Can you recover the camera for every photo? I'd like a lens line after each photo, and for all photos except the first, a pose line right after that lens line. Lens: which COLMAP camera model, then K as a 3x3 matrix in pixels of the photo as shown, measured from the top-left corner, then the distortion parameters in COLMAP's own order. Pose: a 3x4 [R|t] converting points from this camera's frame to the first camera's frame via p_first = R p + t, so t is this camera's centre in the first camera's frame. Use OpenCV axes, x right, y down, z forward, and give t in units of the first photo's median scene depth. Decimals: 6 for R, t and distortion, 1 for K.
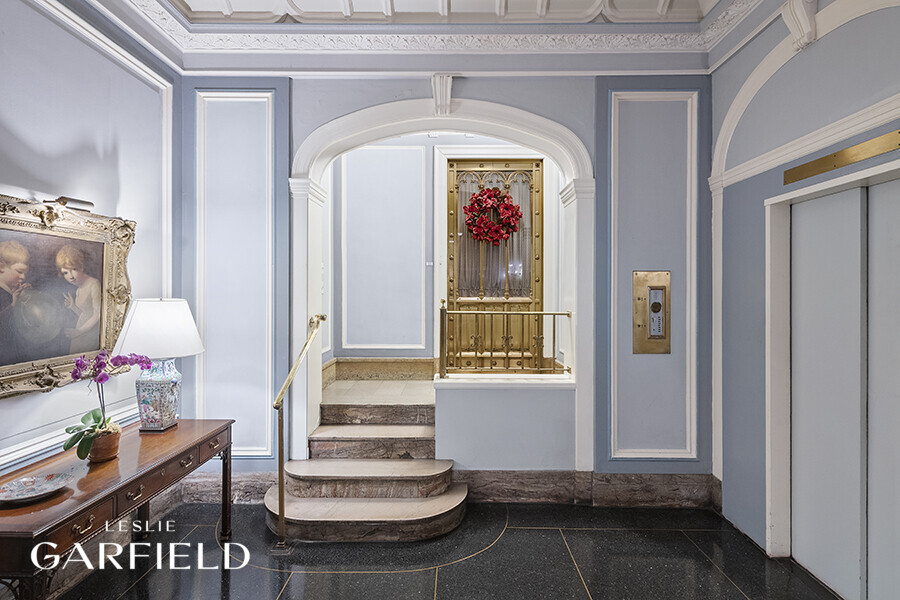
lens RADIAL K [[463.5, 0, 453.1], [0, 463.5, 295.3], [0, 0, 1]] dist [-0.003256, -0.000124]
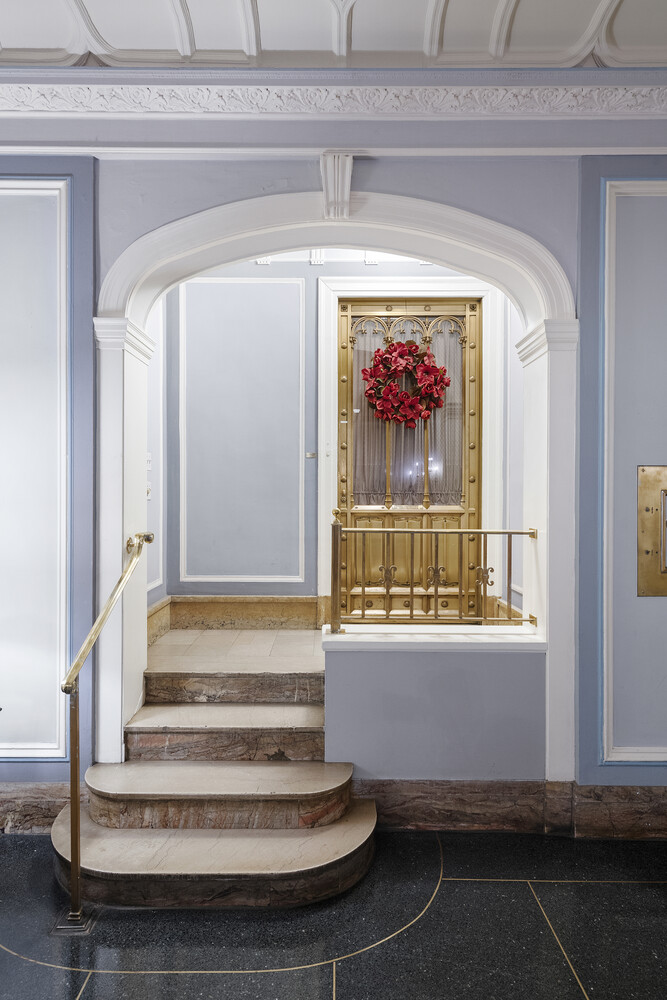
lens RADIAL K [[609.5, 0, 332.0], [0, 609.5, 500.9], [0, 0, 1]] dist [0.005989, -0.000589]
pose [[0.999996, 0.001419, 0.002282, -0.031390], [-0.001423, 0.999998, 0.001705, -0.005215], [-0.002279, -0.001708, 0.999996, 0.167080]]
